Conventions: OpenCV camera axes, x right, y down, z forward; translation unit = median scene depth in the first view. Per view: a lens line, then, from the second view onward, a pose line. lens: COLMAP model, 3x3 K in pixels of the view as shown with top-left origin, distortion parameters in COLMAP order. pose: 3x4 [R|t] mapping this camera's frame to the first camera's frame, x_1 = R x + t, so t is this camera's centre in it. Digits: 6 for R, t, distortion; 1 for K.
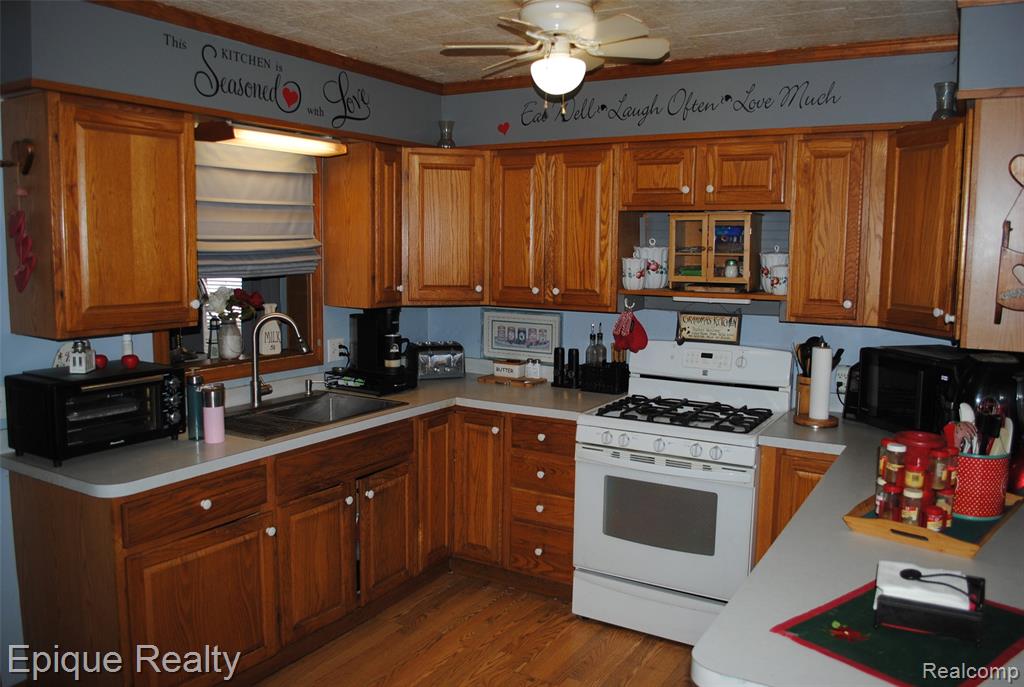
lens RADIAL K [[816.5, 0, 519.9], [0, 816.5, 340.5], [0, 0, 1]] dist [-0.075420, 0.002769]
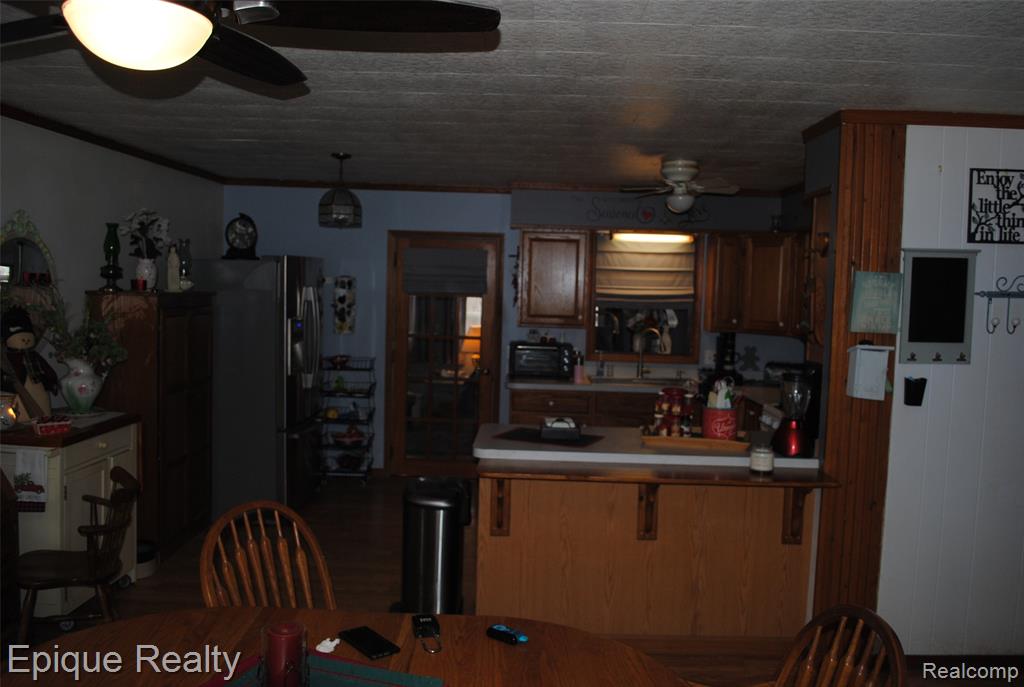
lens RADIAL K [[816.5, 0, 519.9], [0, 816.5, 340.5], [0, 0, 1]] dist [-0.075420, 0.002769]
pose [[0.486254, 0.058666, -0.871846, 1.159673], [-0.124350, 0.992235, -0.002587, 0.034554], [0.864924, 0.109672, 0.489774, -0.165063]]
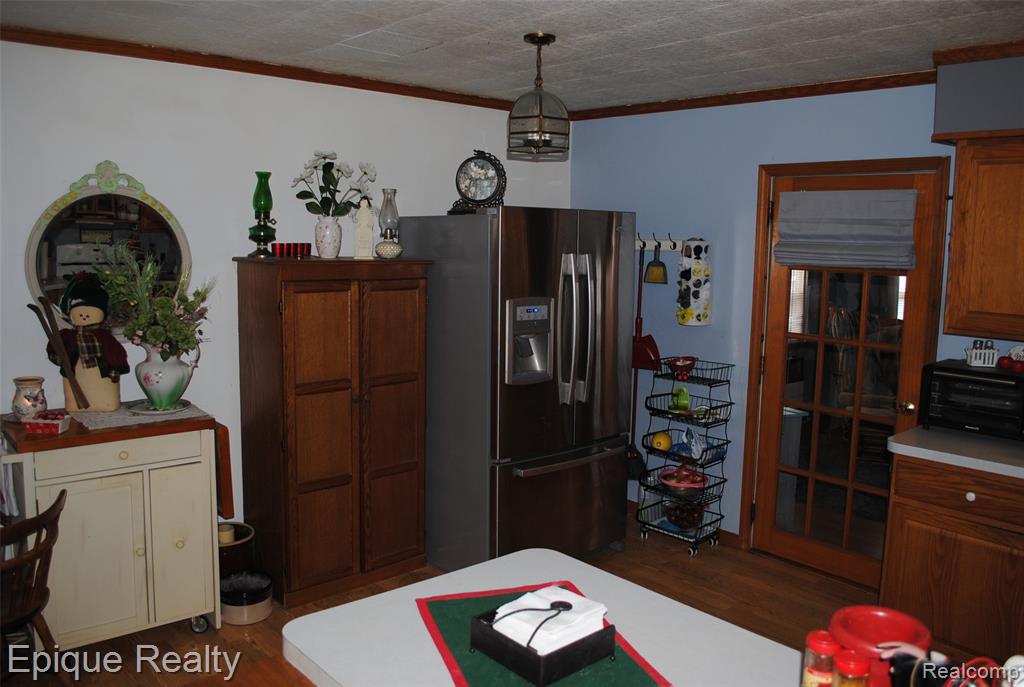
lens RADIAL K [[816.5, 0, 519.9], [0, 816.5, 340.5], [0, 0, 1]] dist [-0.075420, 0.002769]
pose [[-0.311470, 0.095525, -0.945442, 0.603469], [-0.137775, 0.979882, 0.144394, -0.057079], [0.940215, 0.175233, -0.292043, 0.520664]]
